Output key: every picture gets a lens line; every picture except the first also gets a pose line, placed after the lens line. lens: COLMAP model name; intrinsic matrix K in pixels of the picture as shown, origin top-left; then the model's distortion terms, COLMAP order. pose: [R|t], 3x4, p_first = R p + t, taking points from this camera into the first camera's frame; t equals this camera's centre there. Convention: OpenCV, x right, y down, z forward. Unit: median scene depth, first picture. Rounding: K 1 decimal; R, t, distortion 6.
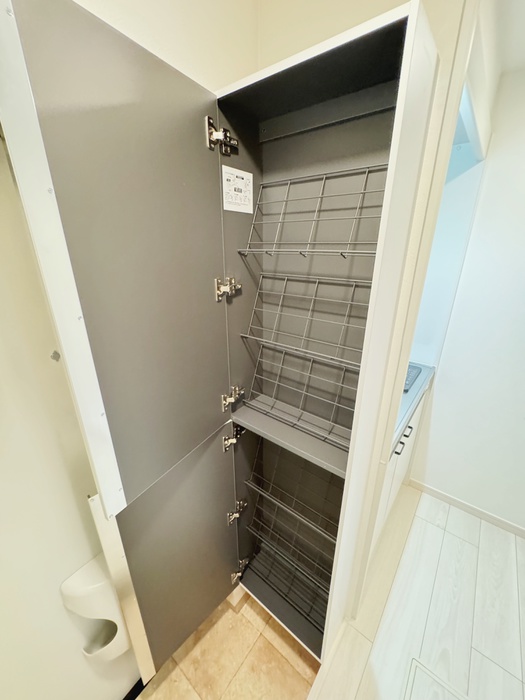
lens RADIAL K [[280.1, 0, 266.2], [0, 280.1, 352.0], [0, 0, 1]] dist [0.000360, 0.000194]
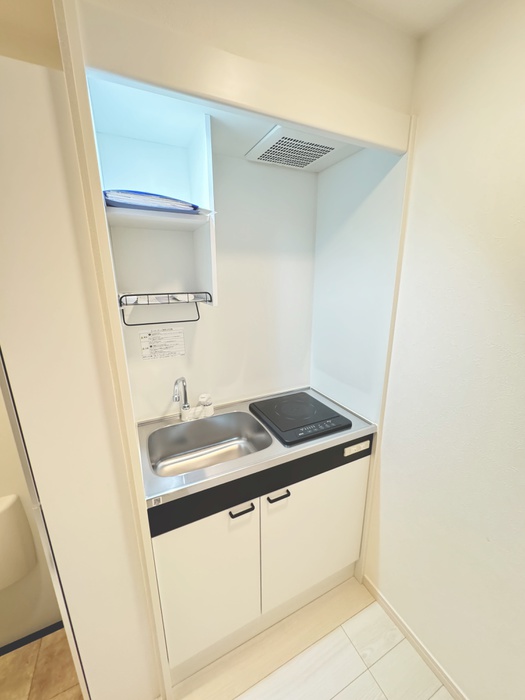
lens RADIAL K [[281.4, 0, 263.9], [0, 281.4, 348.3], [0, 0, 1]] dist [0.000642, 0.000068]
pose [[0.903563, 0.101914, -0.416157, 0.767820], [-0.141154, 0.987881, -0.064550, -0.070926], [0.404535, 0.117067, 0.906999, 0.226947]]
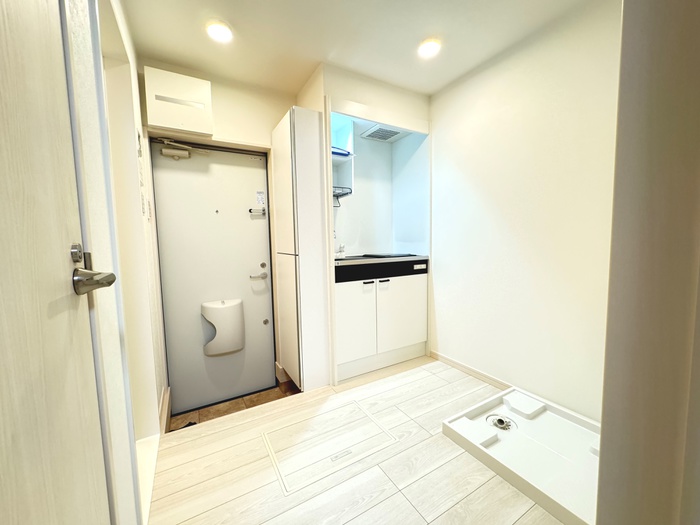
lens RADIAL K [[281.4, 0, 348.3], [0, 281.4, 262.3], [0, 0, 1]] dist [0.000642, 0.000068]
pose [[0.929450, 0.005122, -0.368912, 0.936635], [-0.106210, 0.961291, -0.254242, 0.636381], [0.353329, 0.275488, 0.894016, -0.599753]]
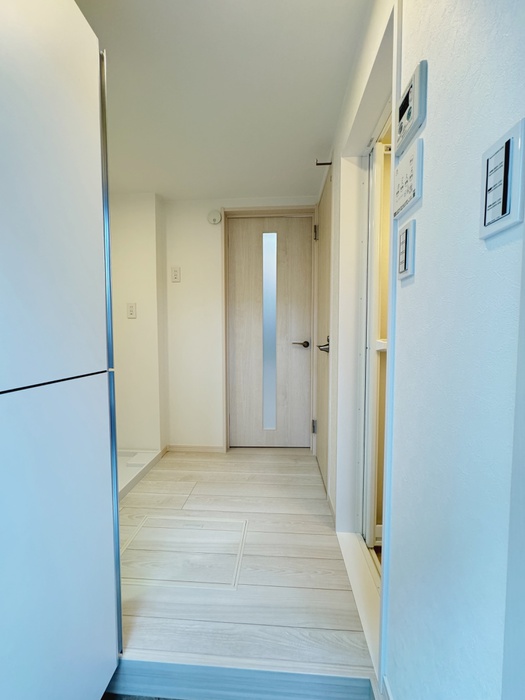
lens RADIAL K [[281.4, 0, 263.9], [0, 281.4, 348.3], [0, 0, 1]] dist [0.000642, 0.000068]
pose [[-0.572411, -0.048774, 0.818515, -0.598555], [0.286708, 0.923313, 0.255522, 0.144724], [-0.768208, 0.380938, -0.514531, 0.637189]]
